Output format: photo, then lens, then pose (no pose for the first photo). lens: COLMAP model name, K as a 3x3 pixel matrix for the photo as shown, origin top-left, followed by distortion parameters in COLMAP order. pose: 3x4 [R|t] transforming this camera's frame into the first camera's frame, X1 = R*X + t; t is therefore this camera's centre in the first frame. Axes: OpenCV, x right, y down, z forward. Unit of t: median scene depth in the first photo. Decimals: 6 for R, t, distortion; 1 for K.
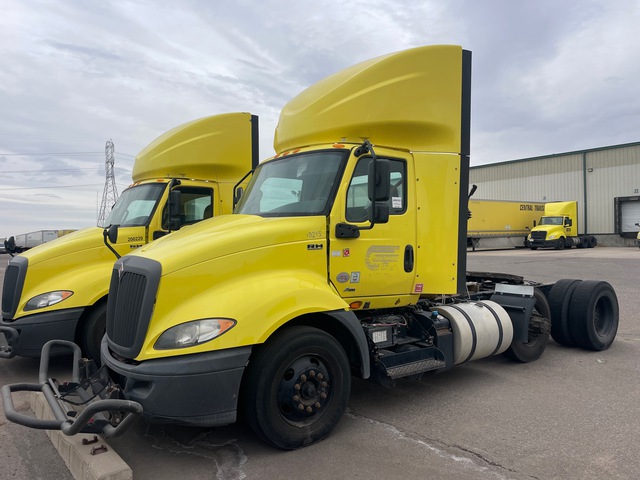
lens RADIAL K [[471.7, 0, 327.9], [0, 471.7, 238.7], [0, 0, 1]] dist [0.023071, 0.000308]
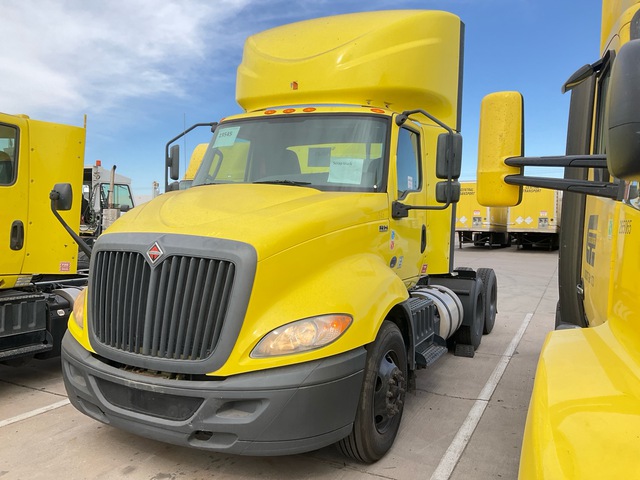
lens RADIAL K [[541.2, 0, 318.9], [0, 541.2, 259.0], [0, 0, 1]] dist [-0.010304, -0.002881]
pose [[0.888598, 0.000477, 0.458687, -0.542933], [-0.035969, 0.996992, 0.068646, 0.010015], [-0.457275, -0.077497, 0.885942, 0.162138]]
